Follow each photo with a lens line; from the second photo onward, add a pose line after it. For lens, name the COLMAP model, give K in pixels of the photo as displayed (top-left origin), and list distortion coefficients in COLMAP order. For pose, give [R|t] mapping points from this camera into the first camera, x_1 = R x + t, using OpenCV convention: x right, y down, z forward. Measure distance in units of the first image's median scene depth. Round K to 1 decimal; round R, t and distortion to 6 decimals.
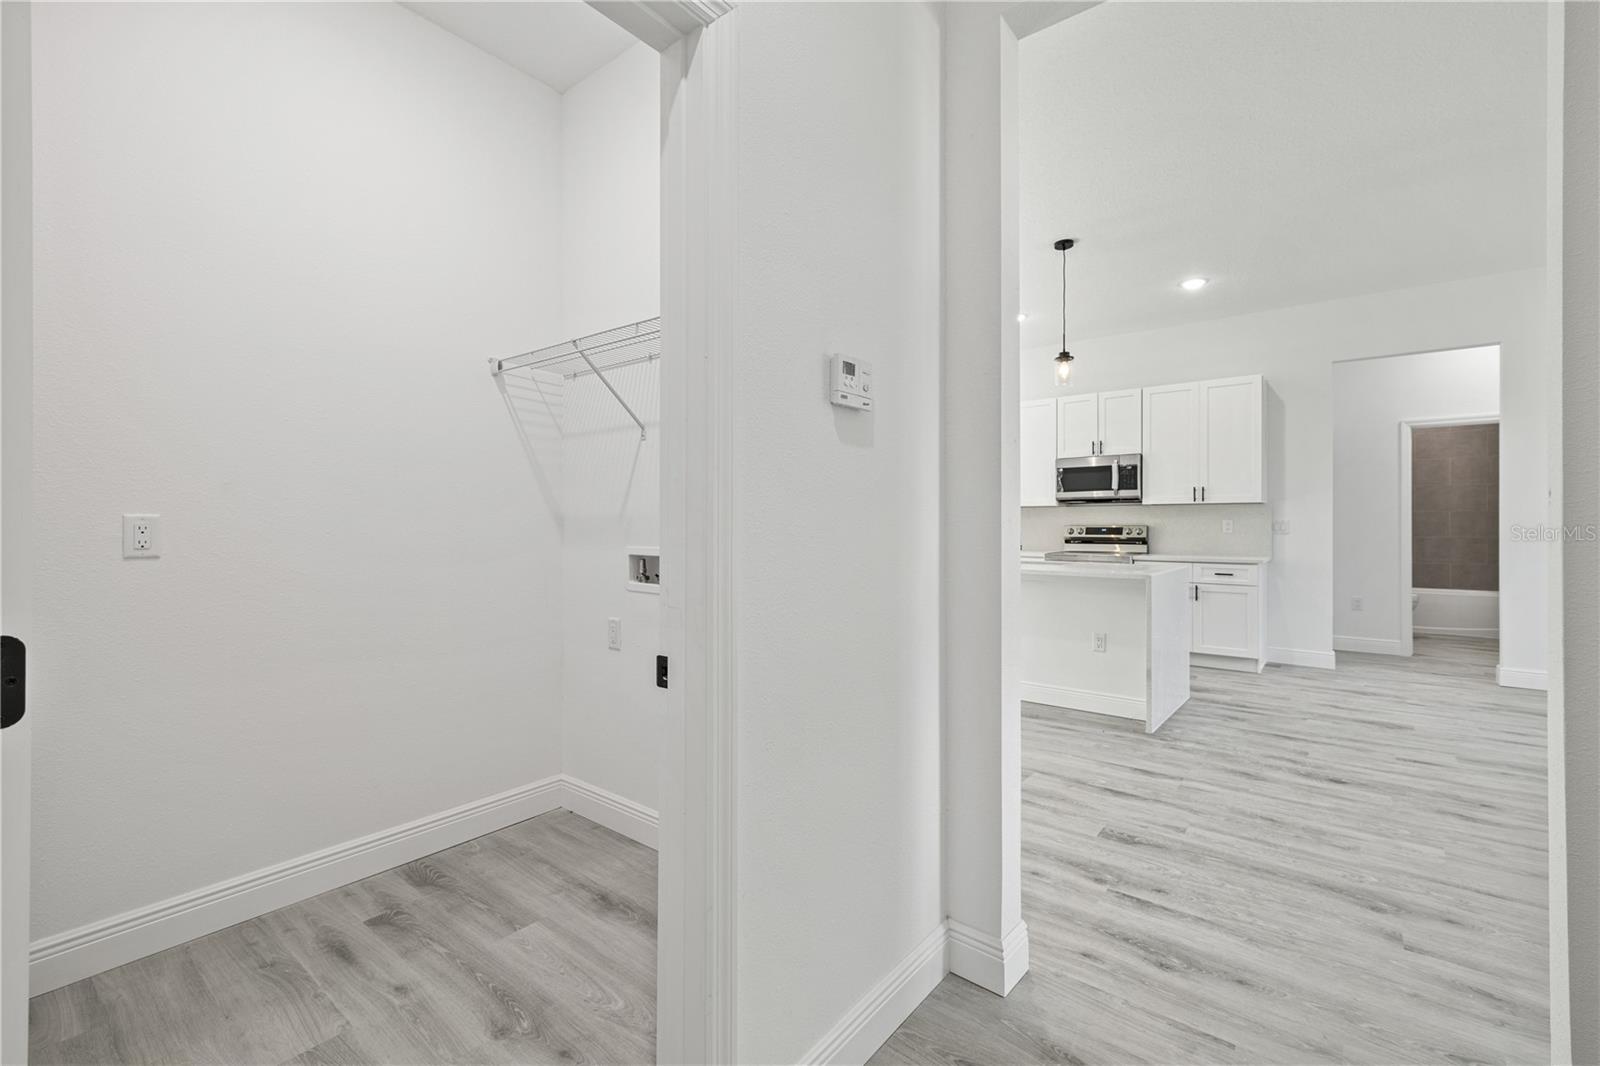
lens RADIAL K [[673.3, 0, 798.3], [0, 673.3, 518.7], [0, 0, 1]] dist [0.002681, -0.000462]
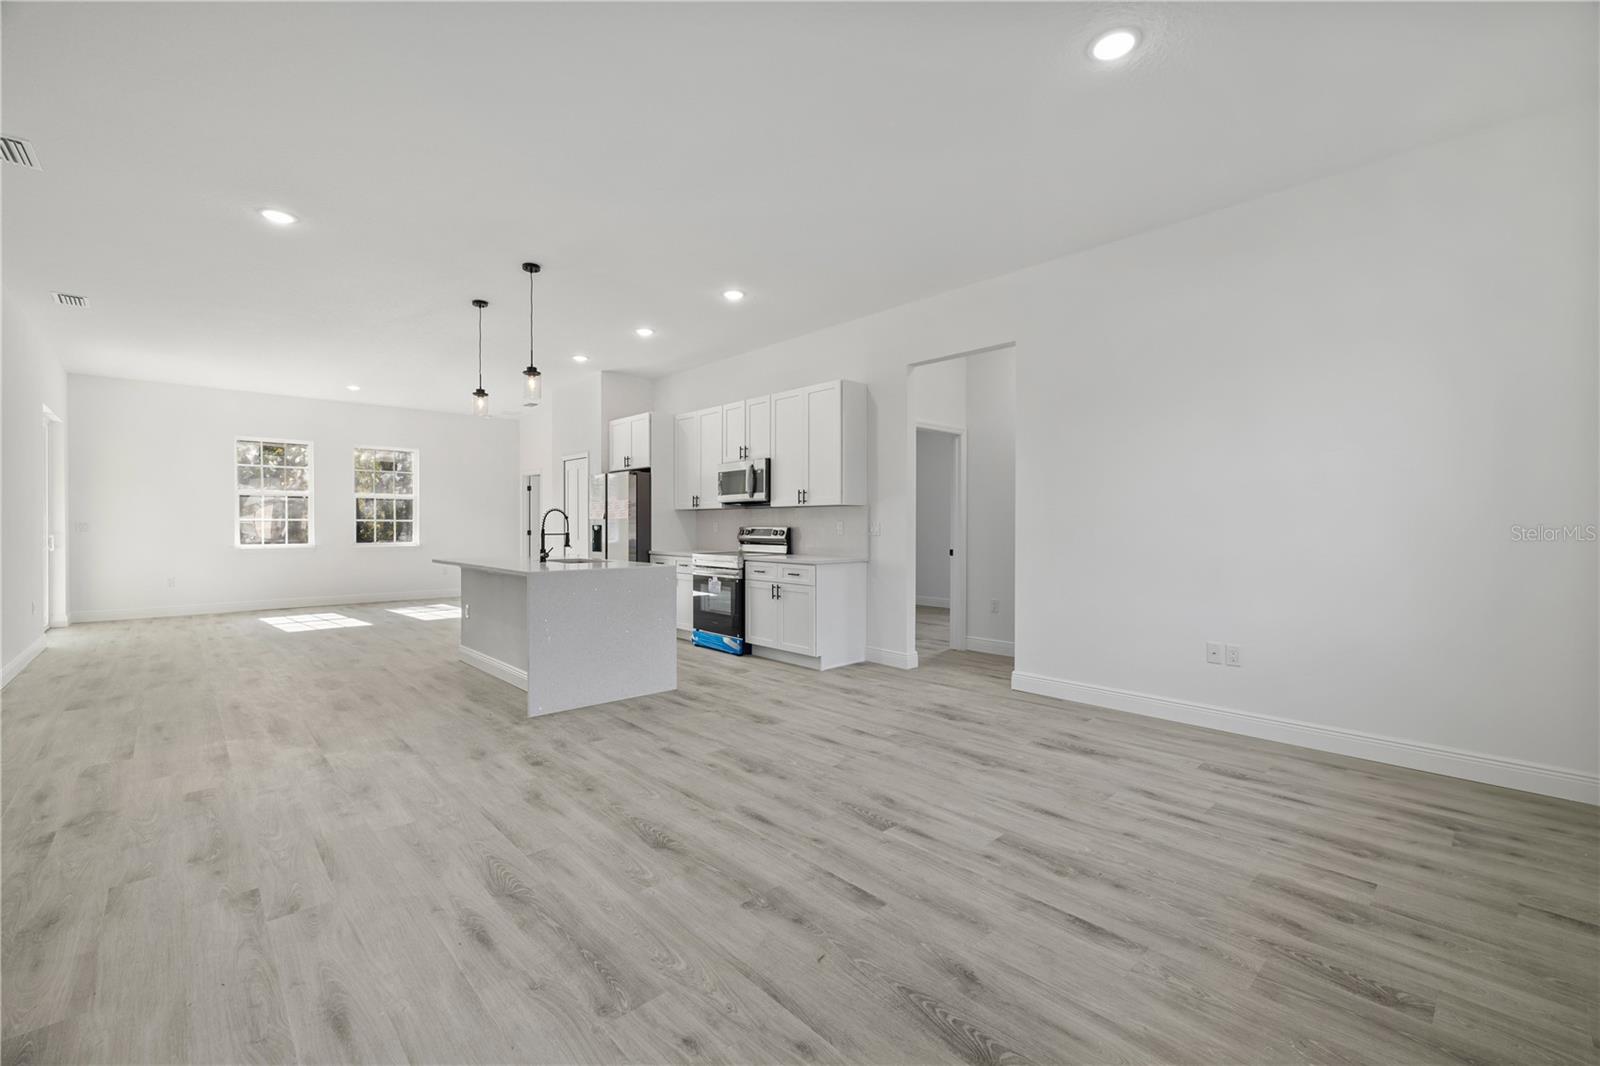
lens RADIAL K [[673.3, 0, 805.1], [0, 673.3, 525.7], [0, 0, 1]] dist [0.002681, -0.000462]
pose [[0.993781, 0.005945, -0.111190, 1.252883], [-0.004887, 0.999940, 0.009783, -0.003393], [0.111241, -0.009179, 0.993751, -0.019163]]
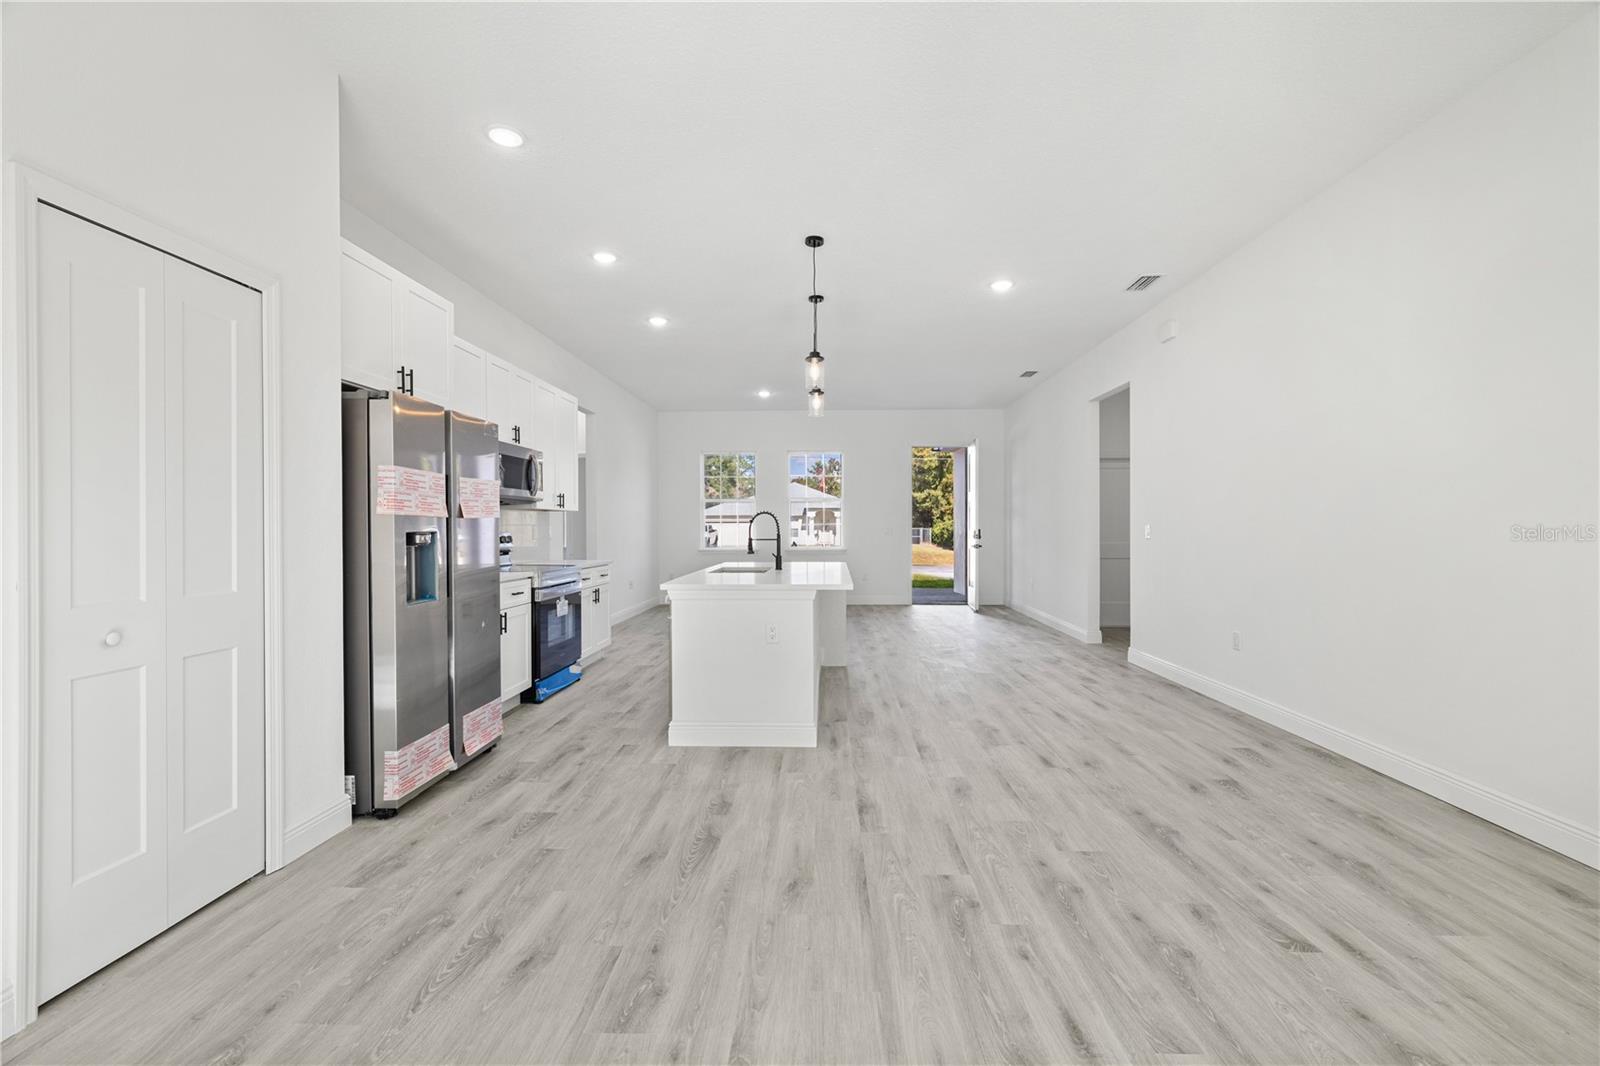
lens RADIAL K [[673.3, 0, 797.1], [0, 673.3, 534.4], [0, 0, 1]] dist [0.002681, -0.000462]
pose [[-0.608561, -0.000674, 0.793507, -0.712331], [0.000154, 1.000000, 0.000967, 0.022086], [-0.793507, 0.000710, -0.608561, 2.333188]]
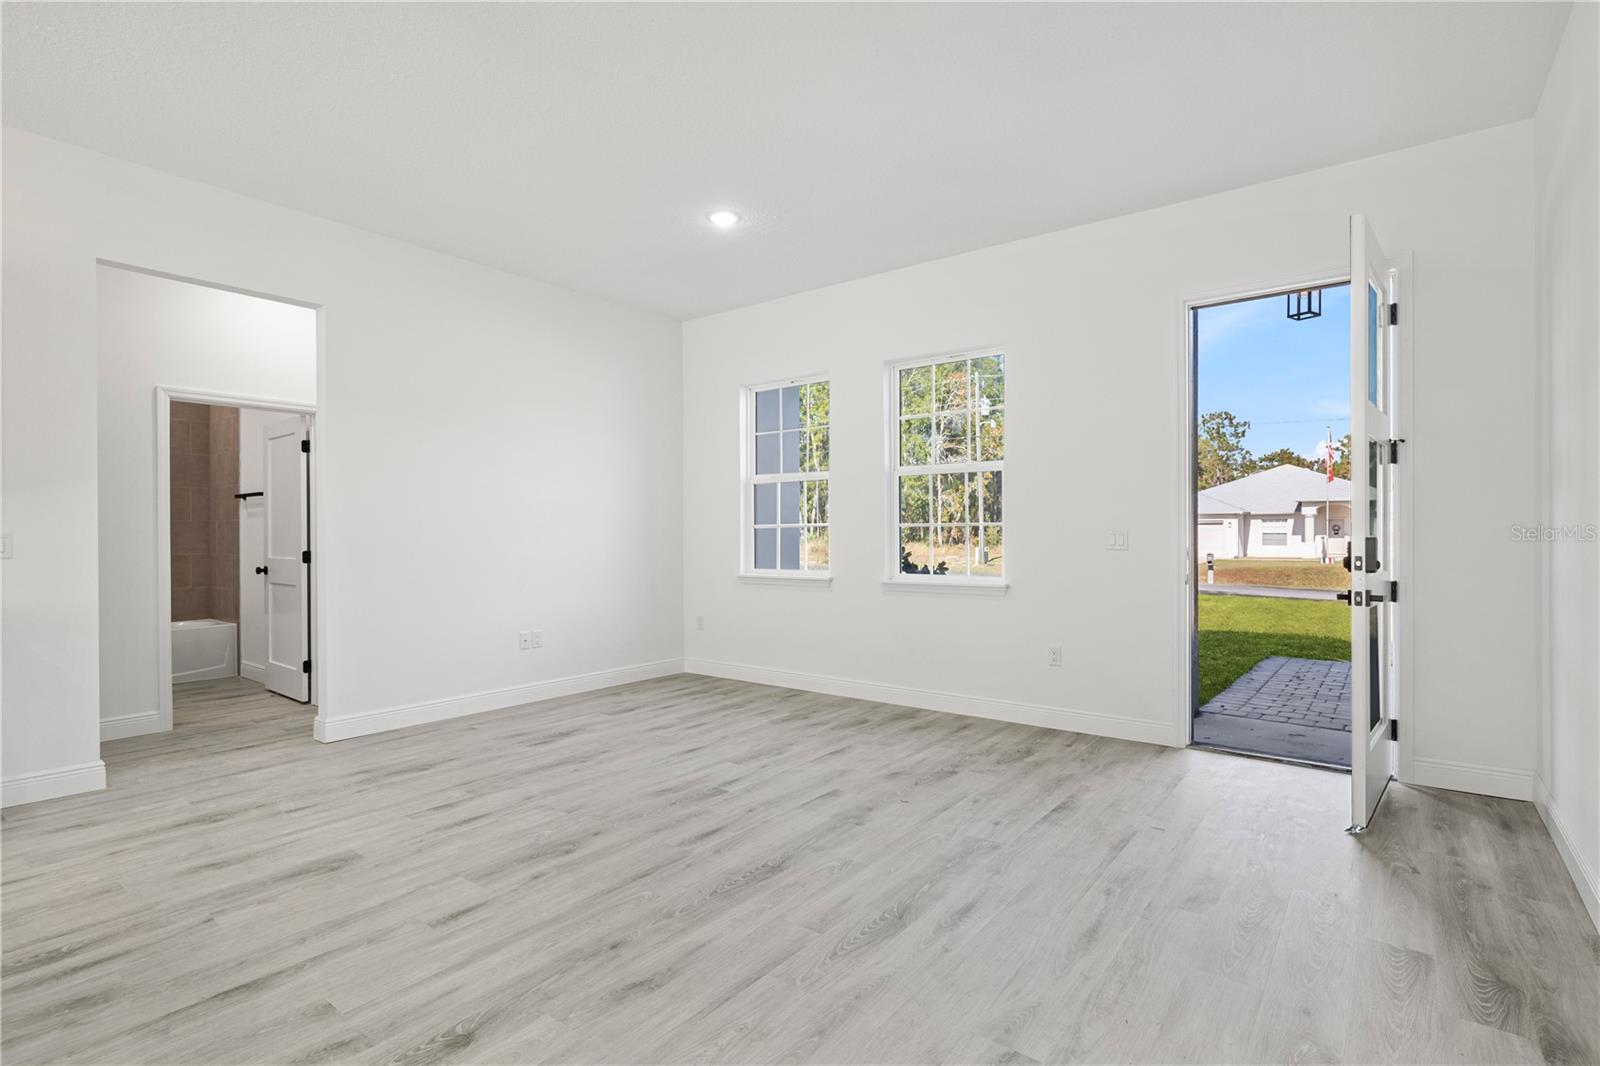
lens RADIAL K [[764.6, 0, 798.1], [0, 764.6, 536.7], [0, 0, 1]] dist [-0.002632, -0.000388]
pose [[-0.045249, 0.000399, 0.998976, 0.192930], [-0.003838, 0.999992, -0.000574, 0.005522], [-0.998968, -0.003860, -0.045247, 0.719711]]
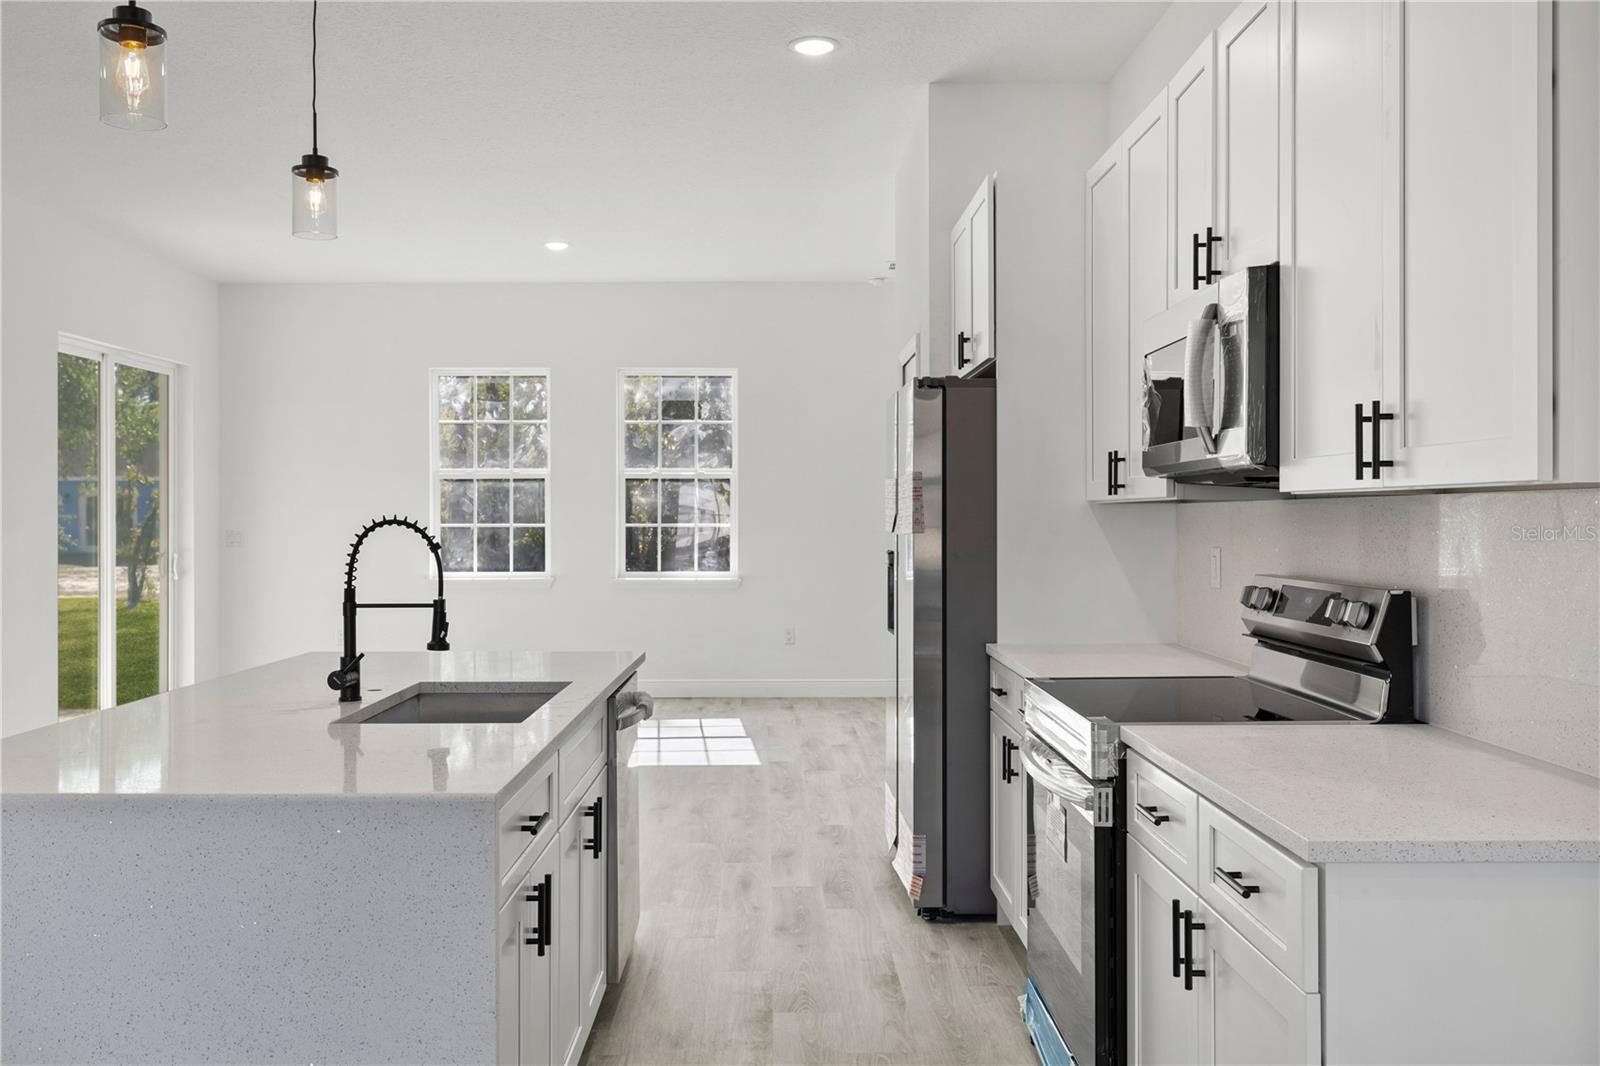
lens RADIAL K [[1342.3, 0, 780.6], [0, 1342.3, 514.5], [0, 0, 1]] dist [0.021234, -0.002770]
pose [[0.651856, 0.002932, -0.758337, 1.356429], [0.006148, 0.999939, 0.009152, -0.034961], [0.758318, -0.010628, 0.651798, 1.105166]]
